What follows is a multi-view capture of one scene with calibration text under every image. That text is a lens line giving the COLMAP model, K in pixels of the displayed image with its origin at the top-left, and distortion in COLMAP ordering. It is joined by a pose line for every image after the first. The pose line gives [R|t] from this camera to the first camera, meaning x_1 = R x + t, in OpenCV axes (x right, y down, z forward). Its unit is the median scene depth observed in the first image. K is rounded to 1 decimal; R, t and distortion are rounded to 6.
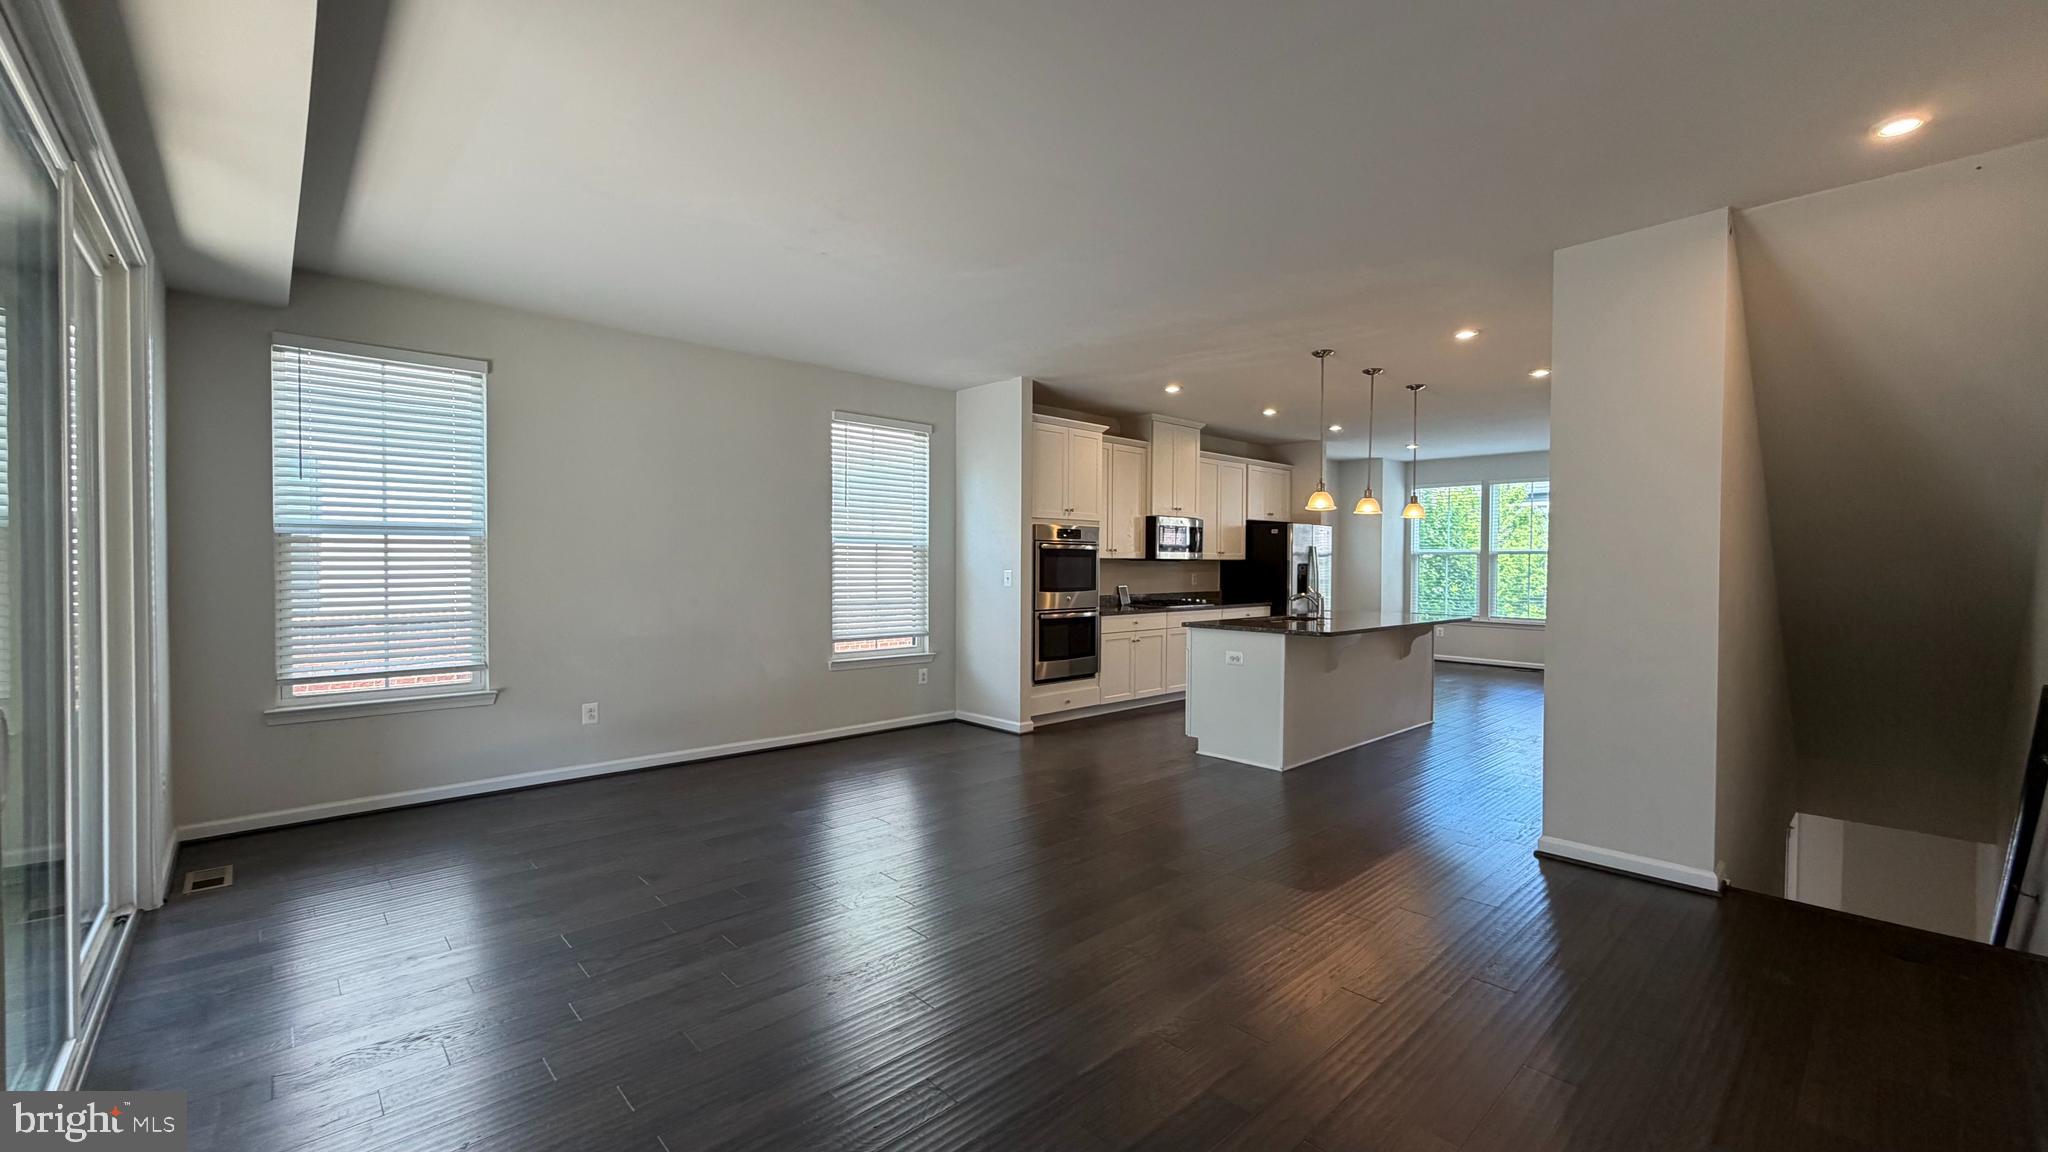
lens RADIAL K [[818.9, 0, 1019.6], [0, 818.9, 577.2], [0, 0, 1]] dist [-0.002137, -0.000056]
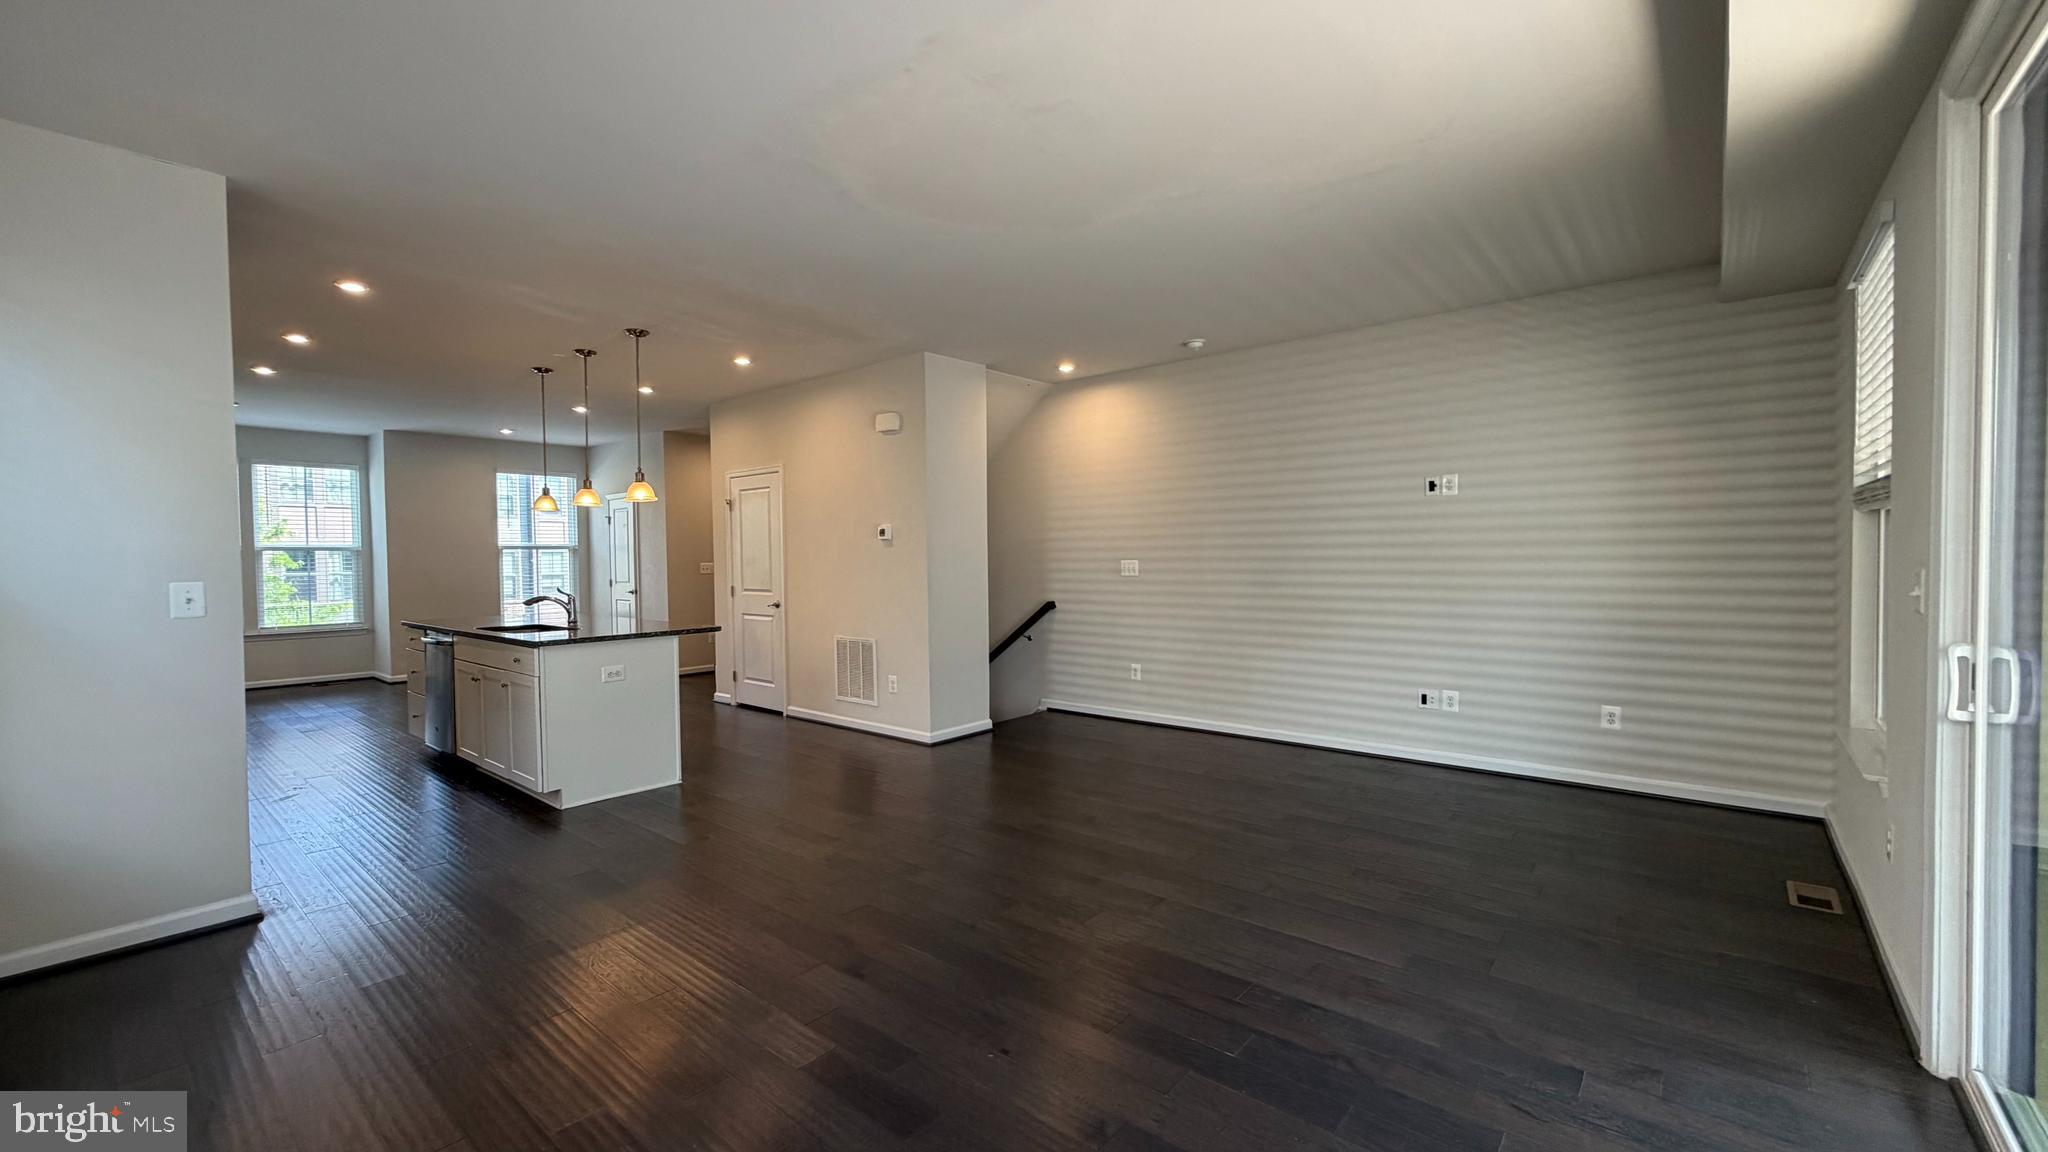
lens RADIAL K [[818.9, 0, 1019.6], [0, 818.9, 577.2], [0, 0, 1]] dist [-0.002137, -0.000056]
pose [[-0.125071, -0.029133, 0.991720, -0.437935], [0.026127, 0.999125, 0.032646, -0.011275], [-0.991804, 0.029993, -0.124201, 0.499094]]
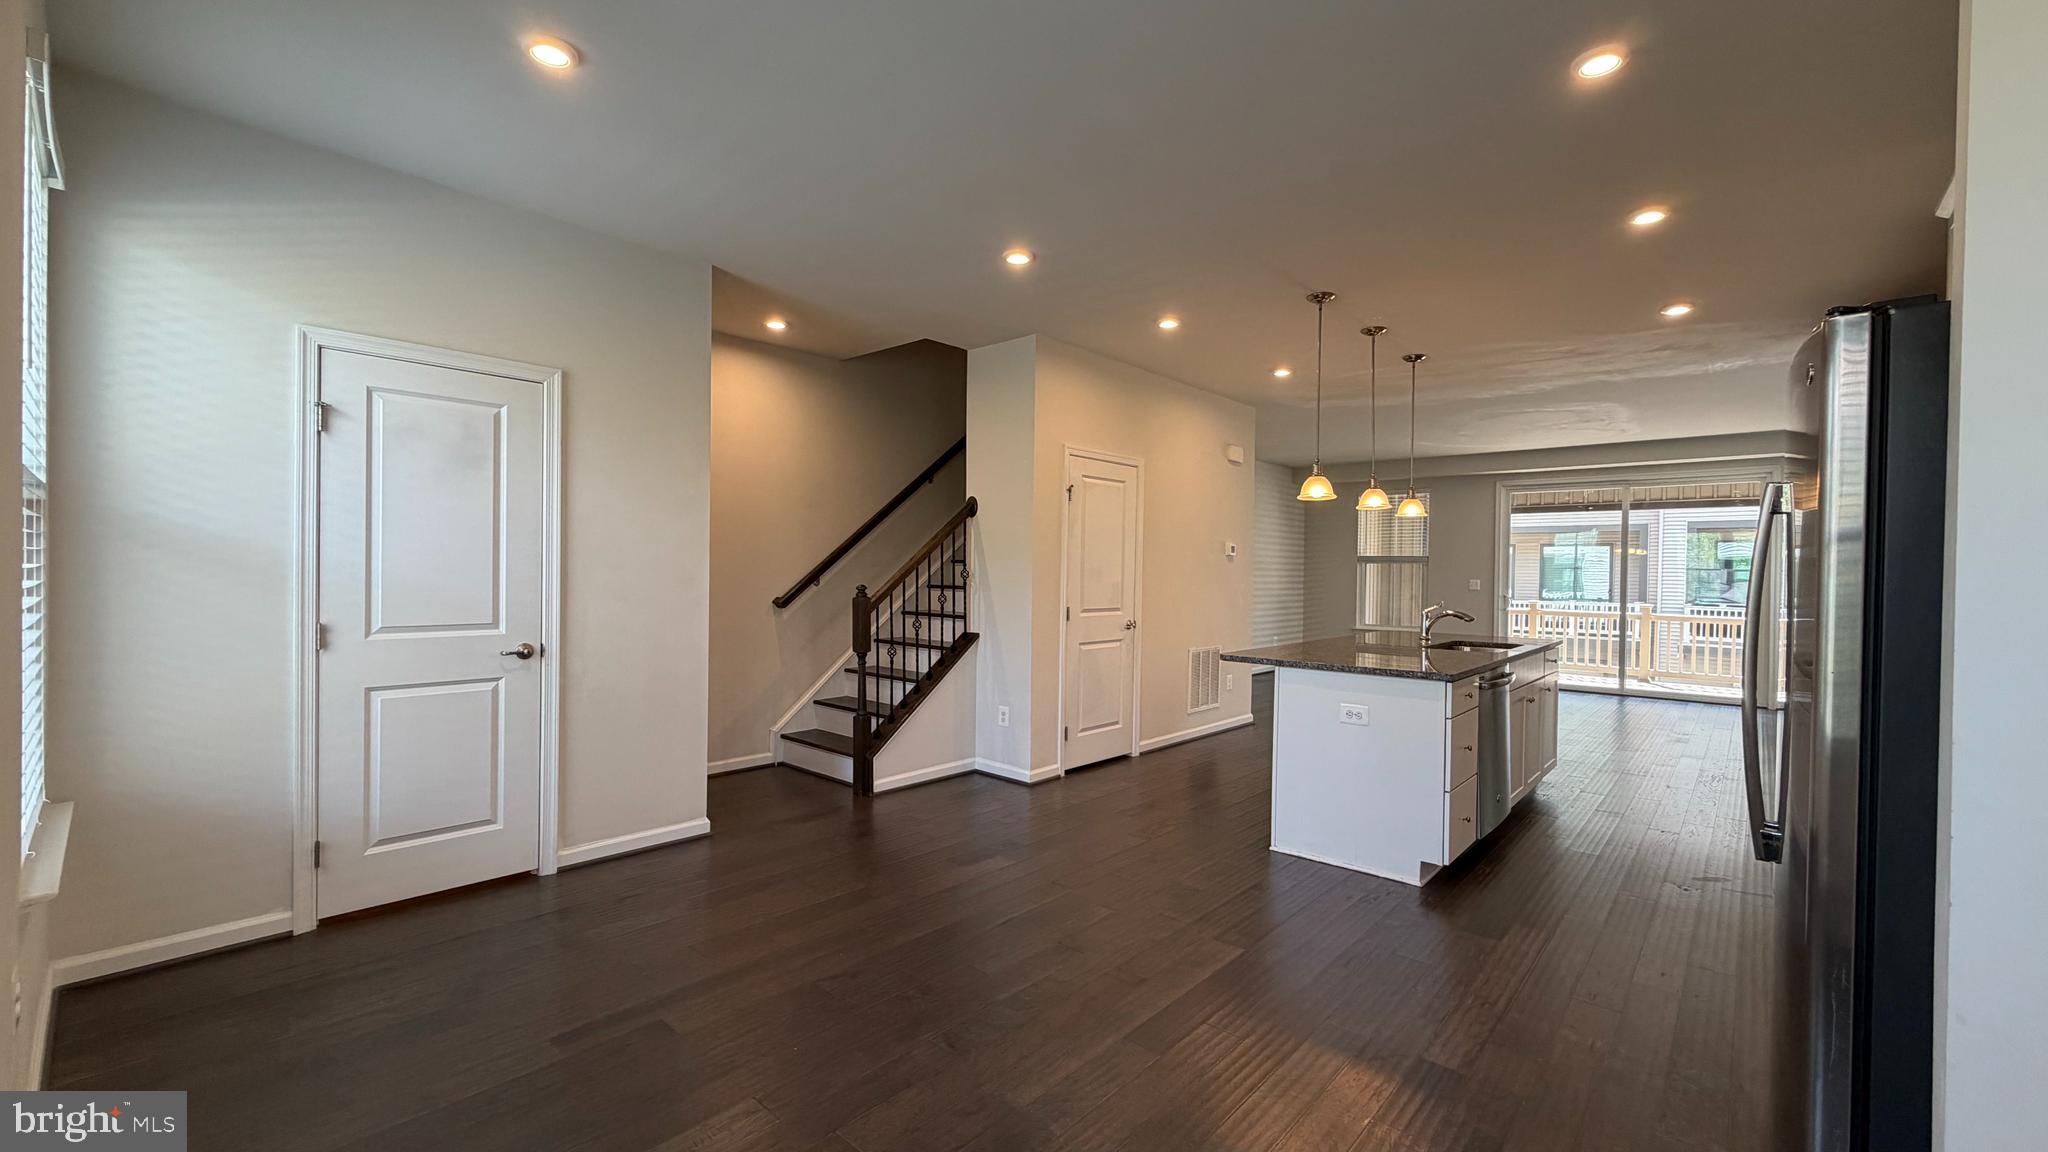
lens RADIAL K [[818.9, 0, 1019.6], [0, 818.9, 577.2], [0, 0, 1]] dist [-0.002137, -0.000056]
pose [[-0.995881, -0.017102, -0.089045, 0.660308], [-0.019286, 0.999532, 0.023731, -0.018455], [0.088597, 0.025351, -0.995745, 1.392184]]
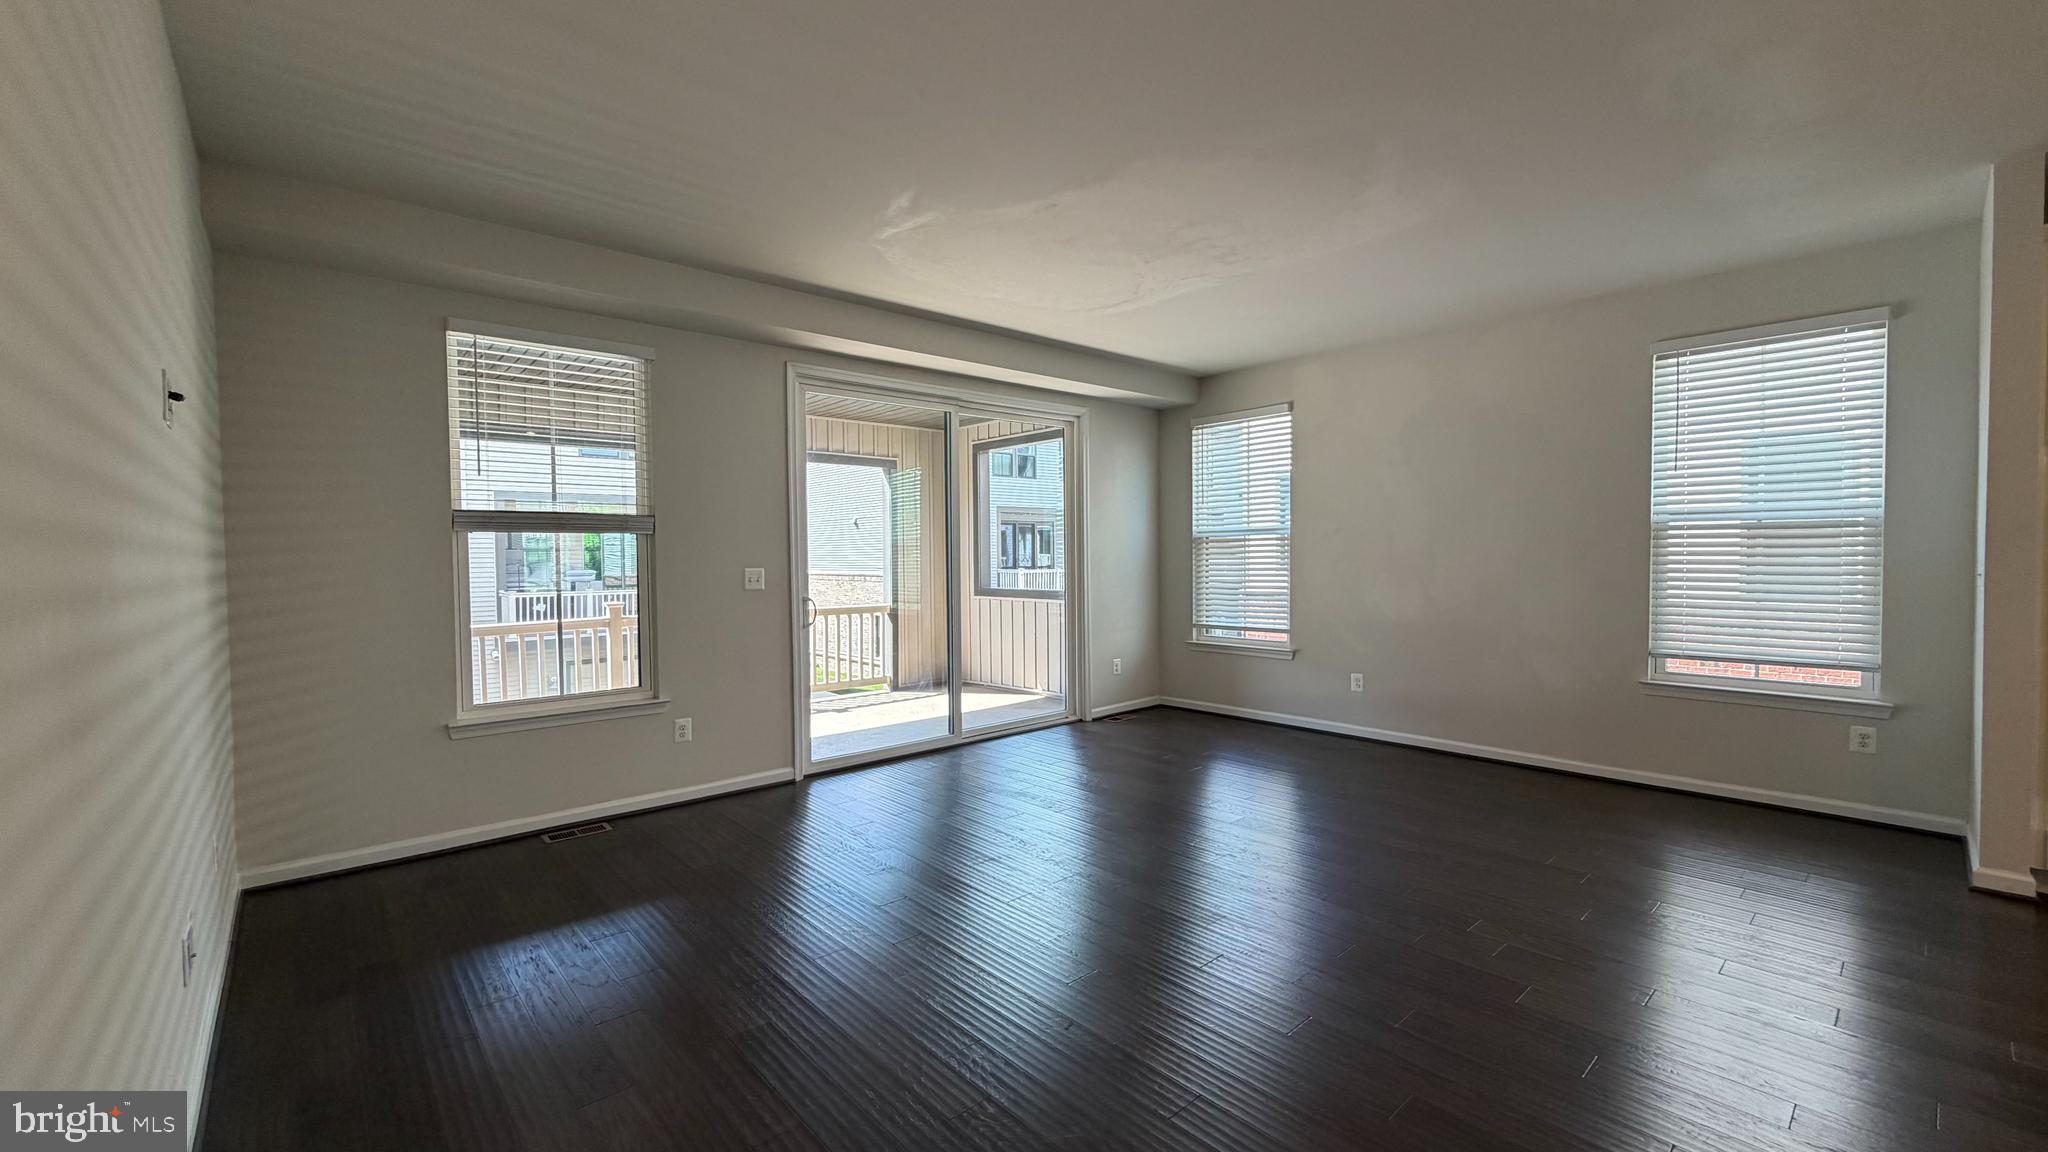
lens RADIAL K [[818.9, 0, 1019.6], [0, 818.9, 577.2], [0, 0, 1]] dist [-0.002137, -0.000056]
pose [[-0.015744, 0.027364, -0.999502, 0.416772], [-0.005201, 0.999610, 0.027449, -0.008291], [0.999863, 0.005630, -0.015596, 0.347032]]
